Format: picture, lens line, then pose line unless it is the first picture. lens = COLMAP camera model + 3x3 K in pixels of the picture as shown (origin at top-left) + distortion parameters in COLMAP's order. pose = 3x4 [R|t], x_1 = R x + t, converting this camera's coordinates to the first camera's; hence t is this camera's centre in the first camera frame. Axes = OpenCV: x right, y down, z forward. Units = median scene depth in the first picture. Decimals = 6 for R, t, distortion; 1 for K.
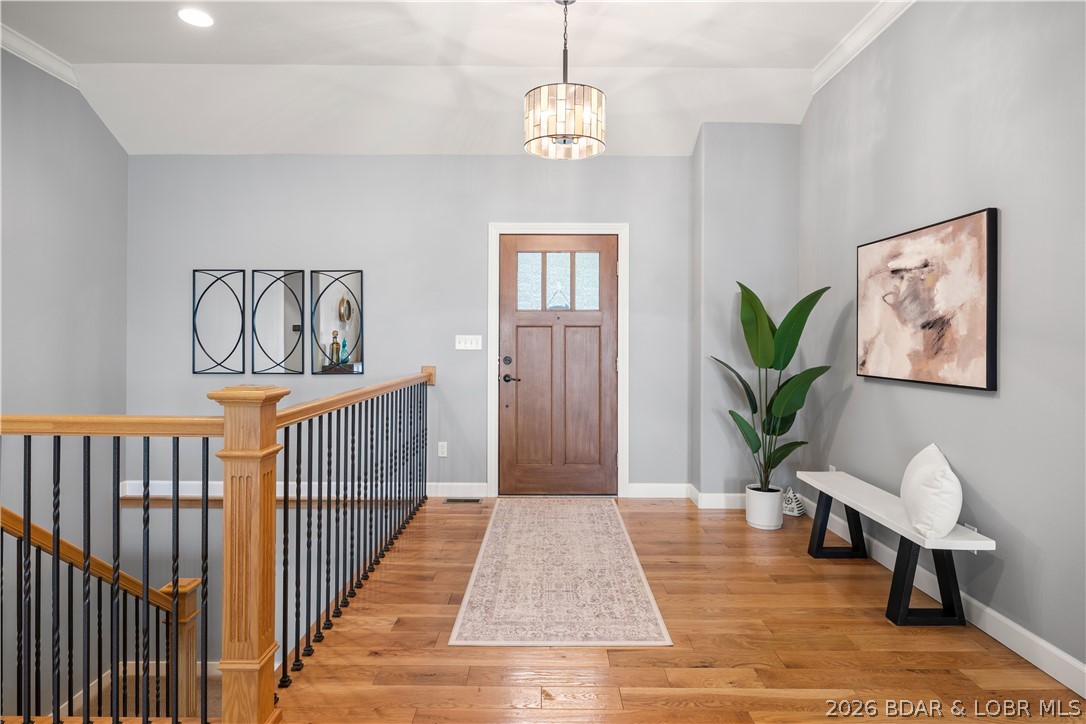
lens RADIAL K [[581.3, 0, 542.6], [0, 581.3, 340.9], [0, 0, 1]] dist [-0.000781, -0.003874]
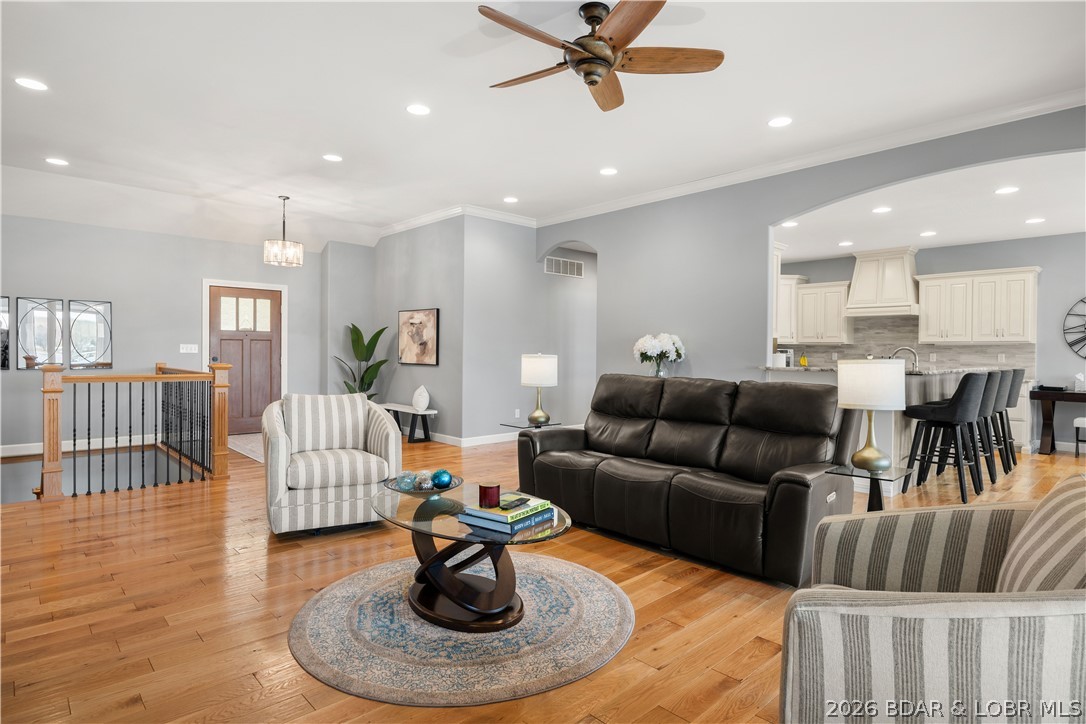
lens RADIAL K [[581.3, 0, 543.6], [0, 581.3, 356.1], [0, 0, 1]] dist [-0.000781, -0.003874]
pose [[0.727881, -0.002570, 0.685699, -0.643811], [-0.008174, 0.999889, 0.012425, -0.006075], [-0.685655, -0.014649, 0.727779, -1.118743]]
